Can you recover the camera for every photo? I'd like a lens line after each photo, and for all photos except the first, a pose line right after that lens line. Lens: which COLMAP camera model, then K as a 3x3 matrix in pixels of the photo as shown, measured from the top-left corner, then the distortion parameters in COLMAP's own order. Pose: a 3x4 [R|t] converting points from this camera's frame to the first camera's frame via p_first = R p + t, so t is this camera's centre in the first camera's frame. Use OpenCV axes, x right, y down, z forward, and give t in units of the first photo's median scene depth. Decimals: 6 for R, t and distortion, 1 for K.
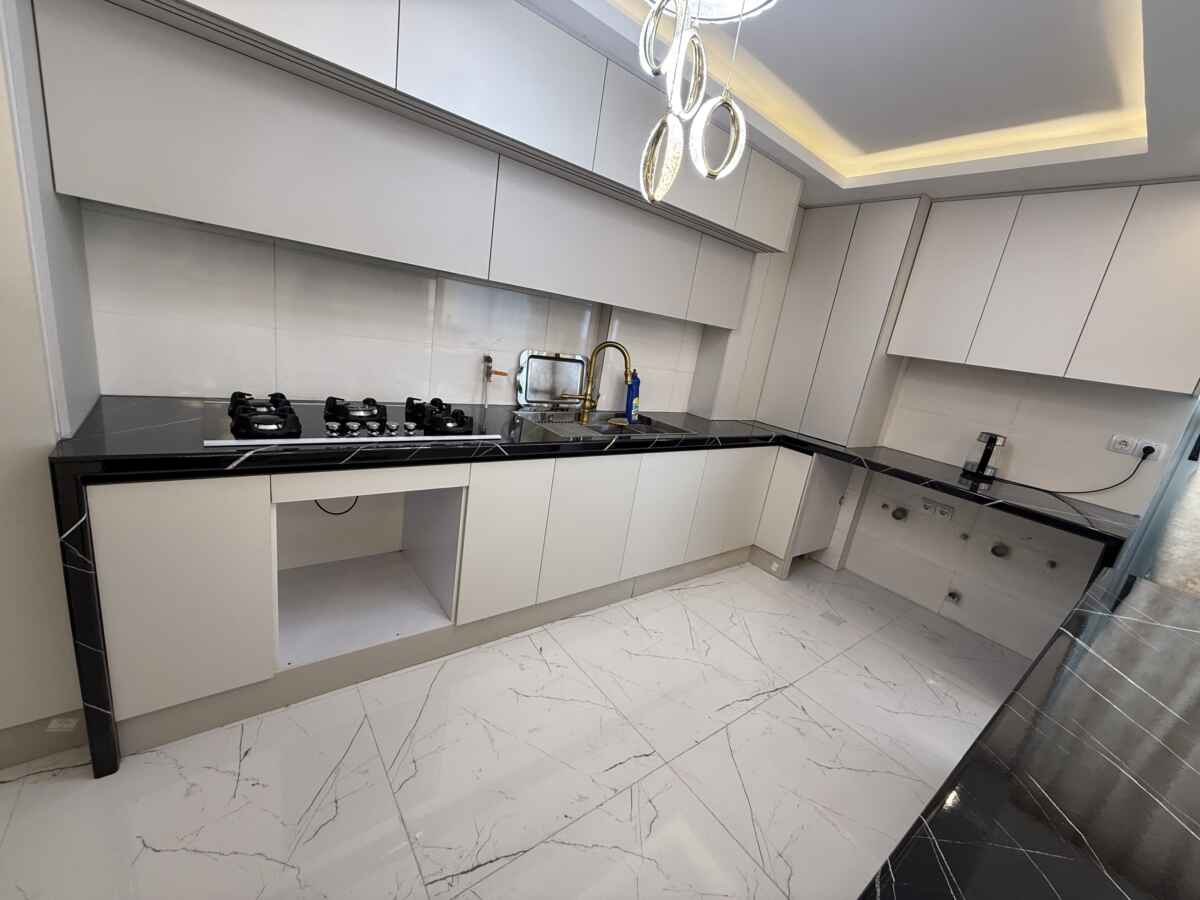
lens RADIAL K [[477.1, 0, 599.6], [0, 477.1, 451.8], [0, 0, 1]] dist [-0.004116, 0.000174]
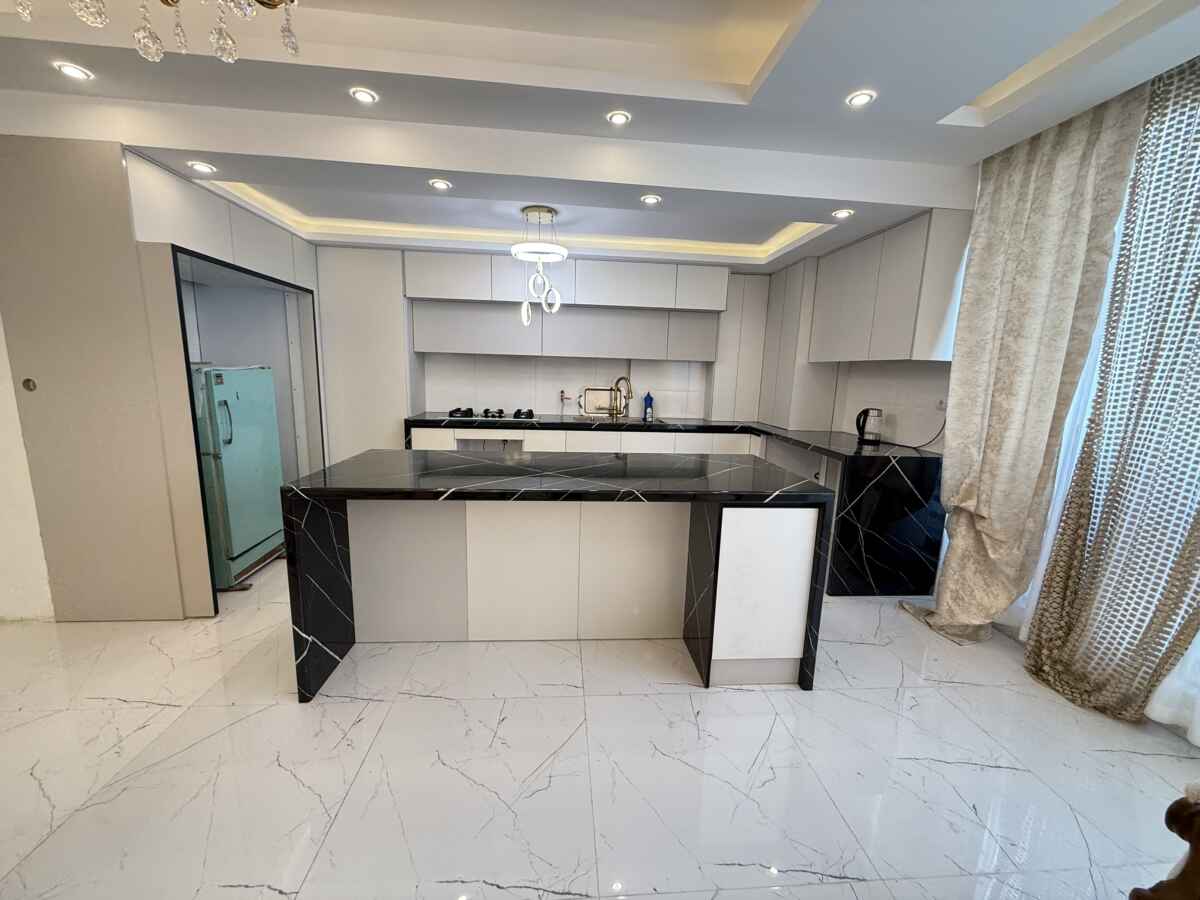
lens RADIAL K [[477.1, 0, 600.8], [0, 477.1, 452.7], [0, 0, 1]] dist [-0.004116, 0.000174]
pose [[0.830386, -0.037648, -0.555915, 1.021753], [-0.039128, 0.991311, -0.125582, 0.311666], [0.555813, 0.126034, 0.821698, -0.561430]]
